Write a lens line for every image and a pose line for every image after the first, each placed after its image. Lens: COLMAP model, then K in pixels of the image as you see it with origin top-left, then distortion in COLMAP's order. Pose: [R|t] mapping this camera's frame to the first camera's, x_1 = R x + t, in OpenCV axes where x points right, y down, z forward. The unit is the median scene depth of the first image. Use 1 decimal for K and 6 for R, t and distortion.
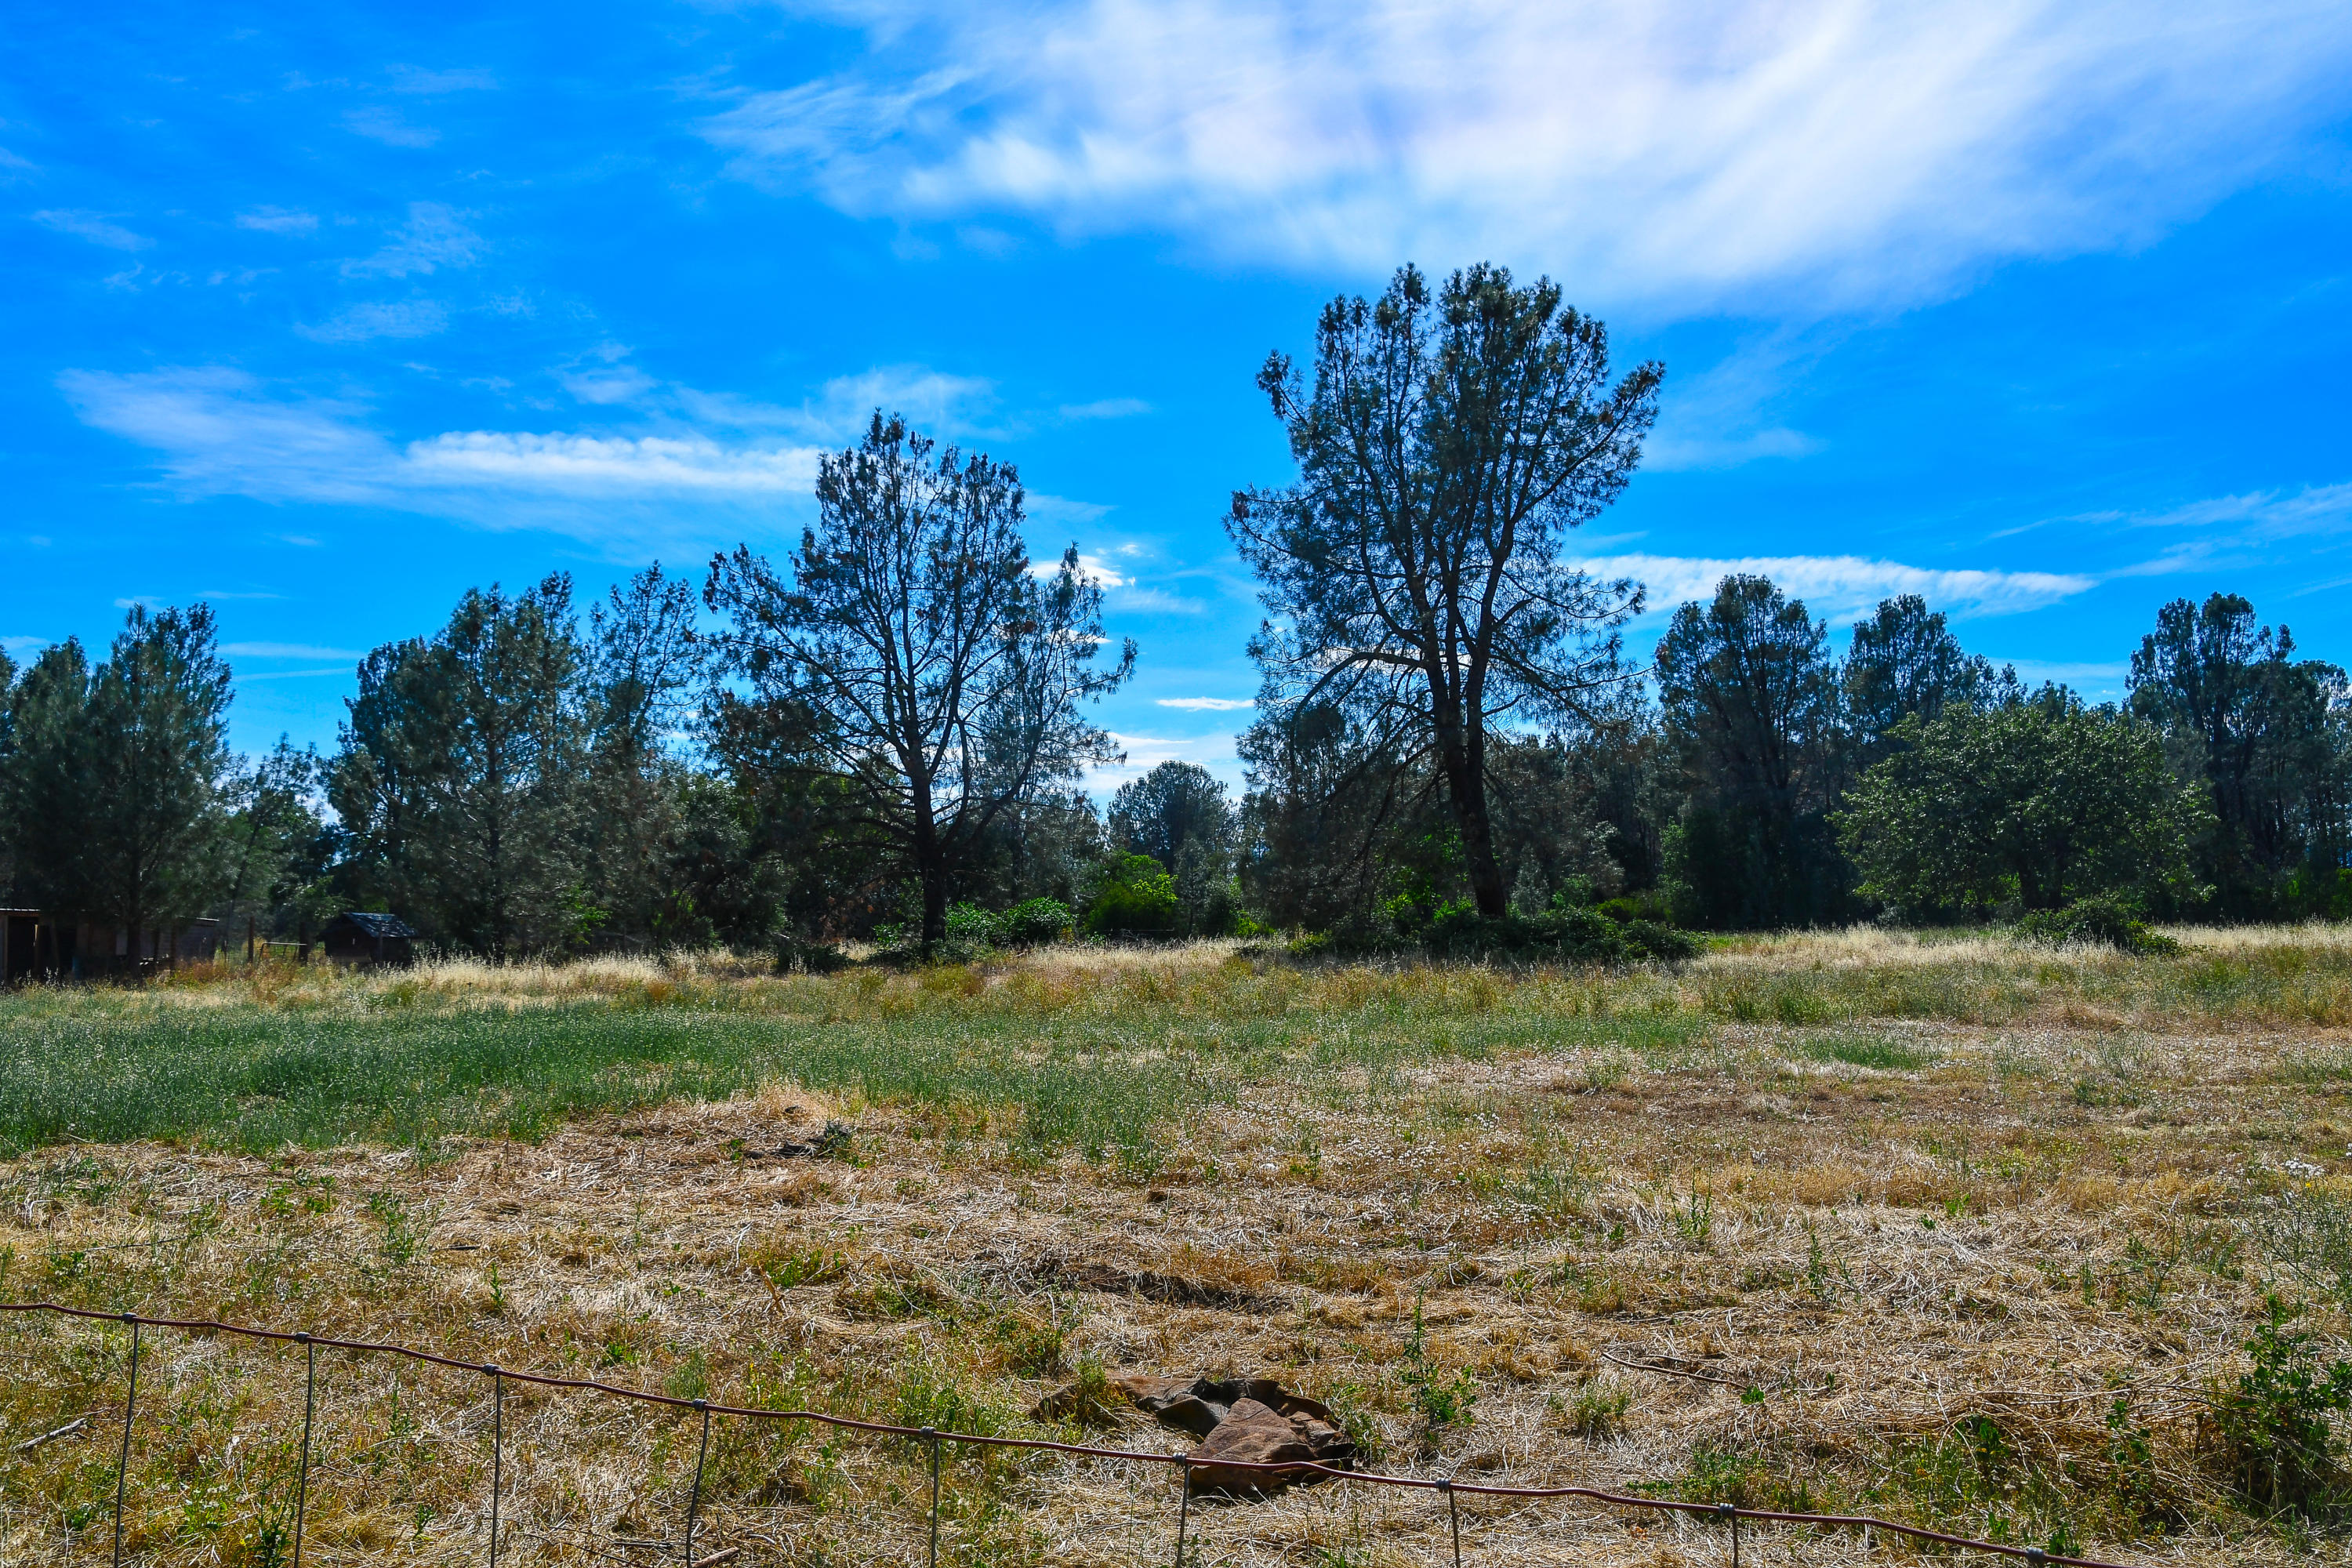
lens RADIAL K [[1832.7, 0, 1146.3], [0, 1832.7, 789.8], [0, 0, 1]] dist [-0.157099, 0.100521]
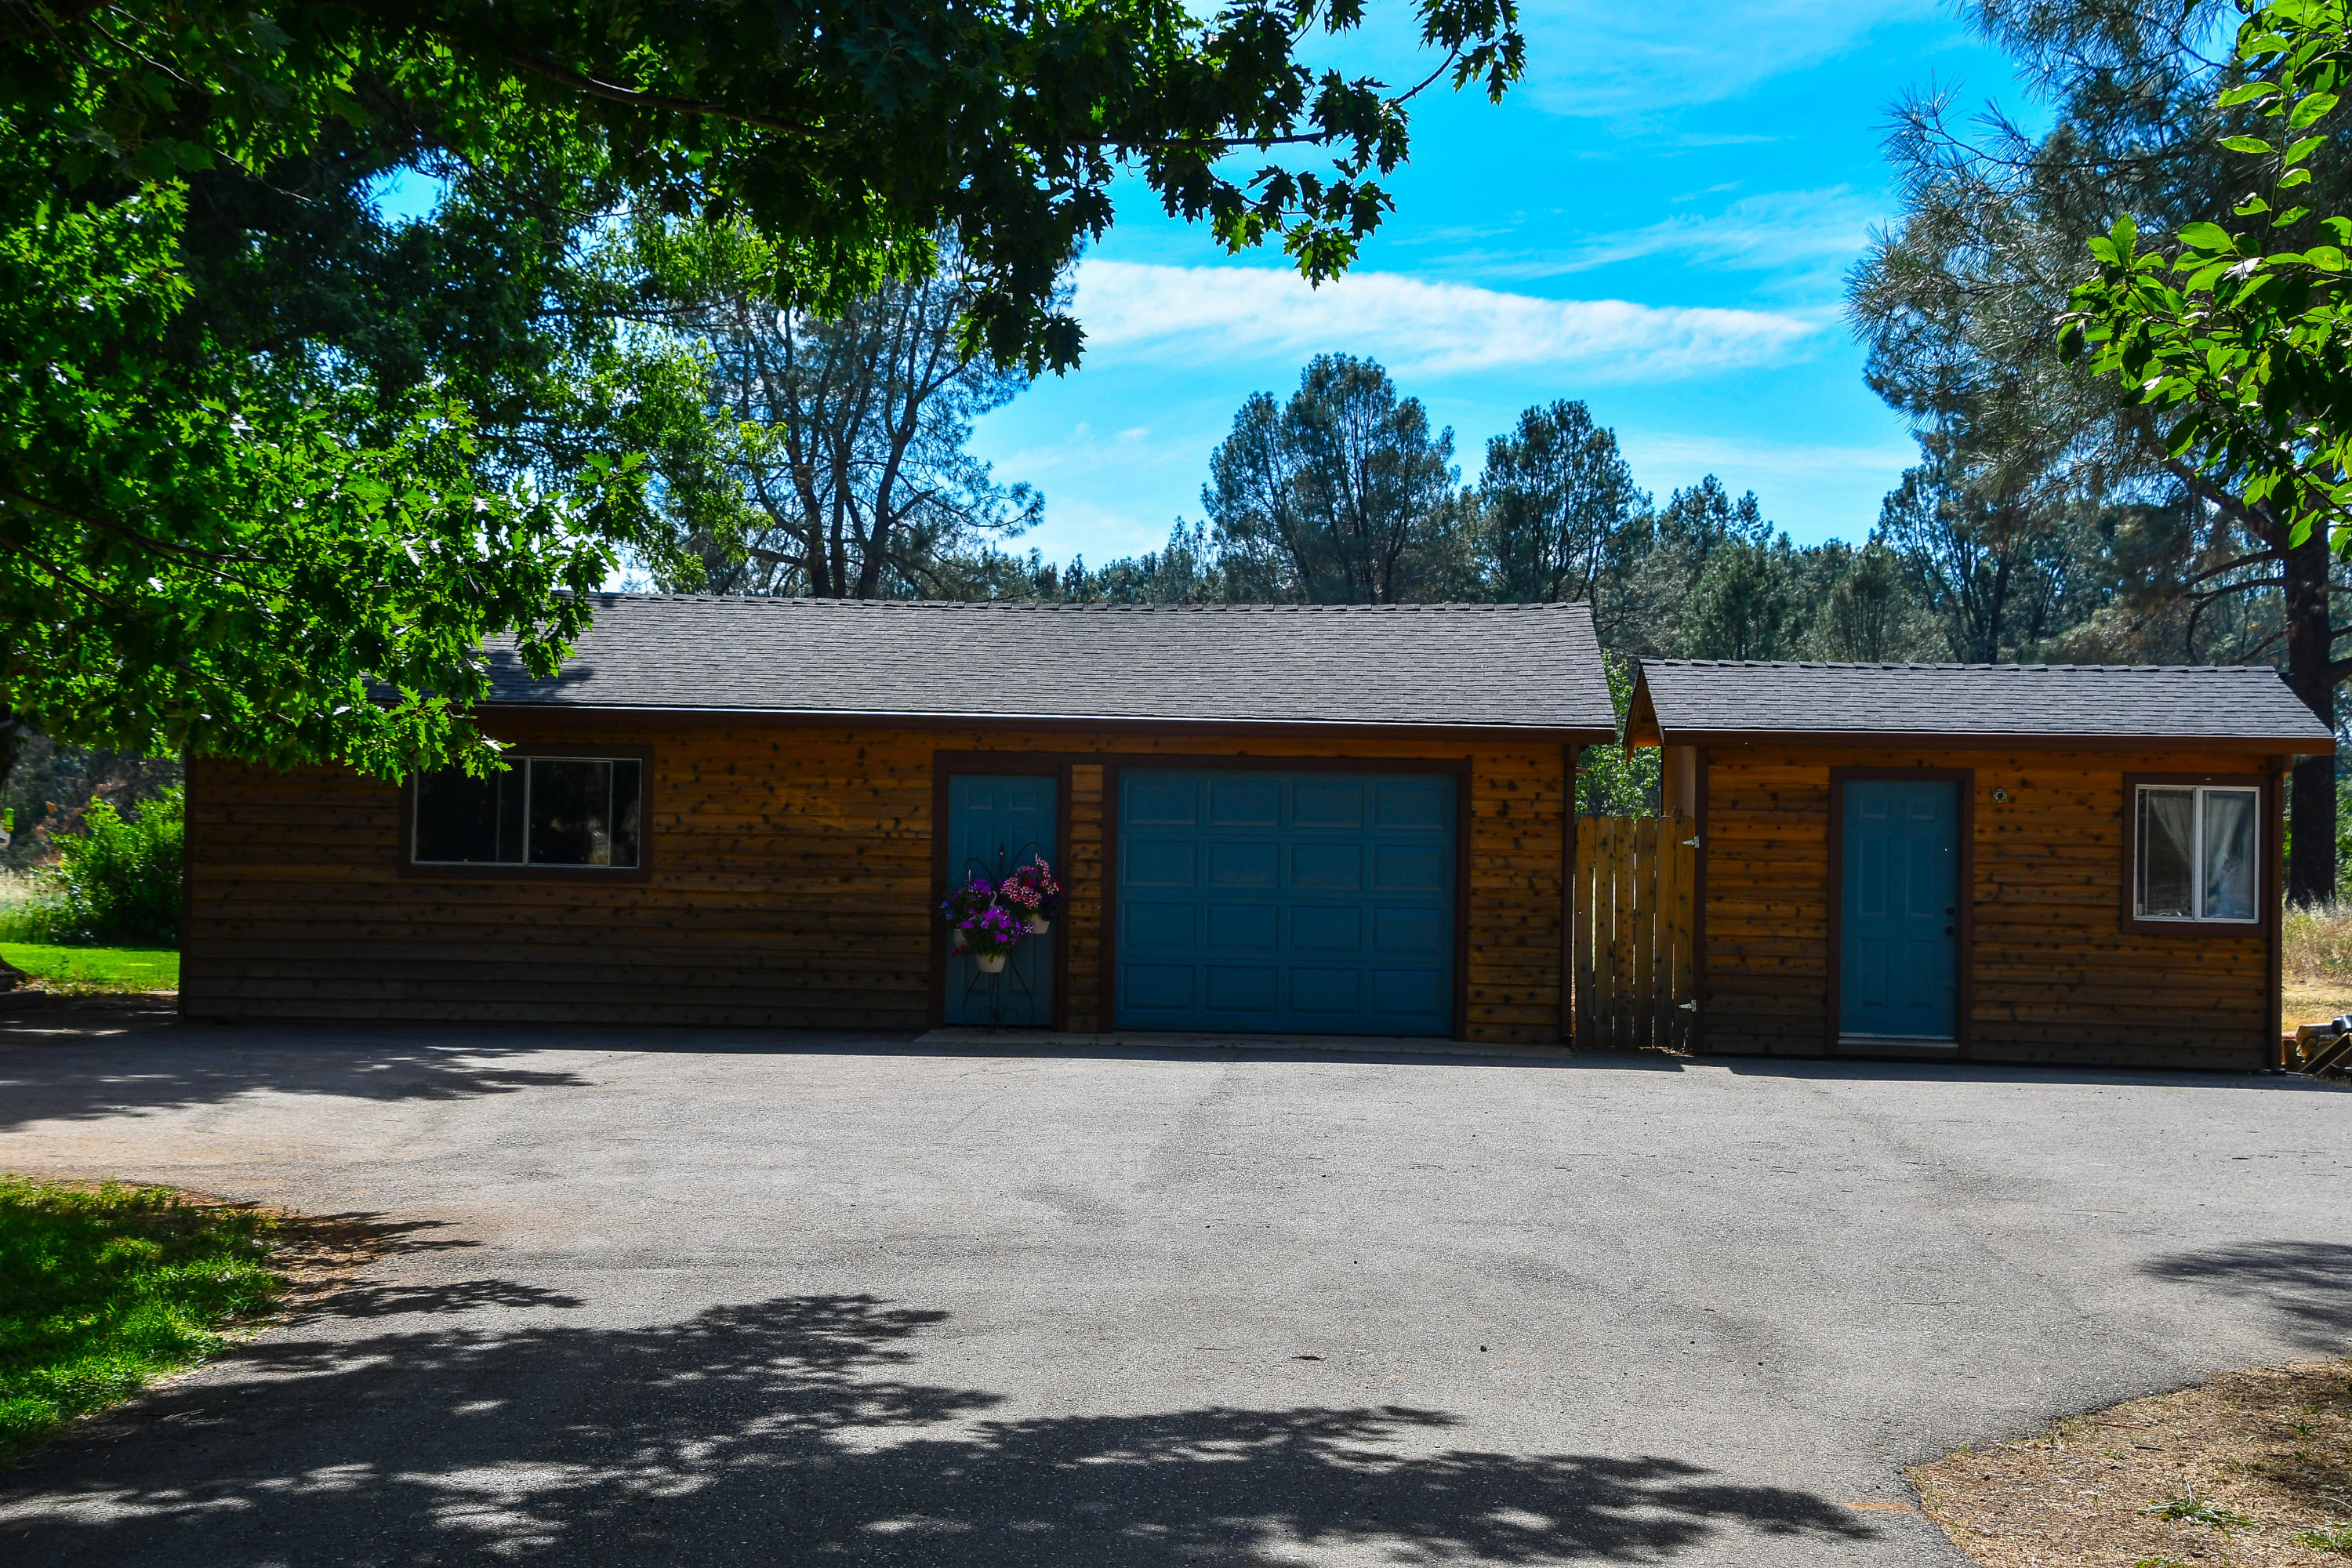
lens RADIAL K [[3869.1, 0, 1176.0], [0, 3869.1, 784.0], [0, 0, 1]] dist [-0.000406, -0.005963]
pose [[0.977858, 0.019724, 0.208337, -0.032804], [-0.030486, 0.998354, 0.048569, -0.028964], [-0.207036, -0.053845, 0.976850, -0.451466]]
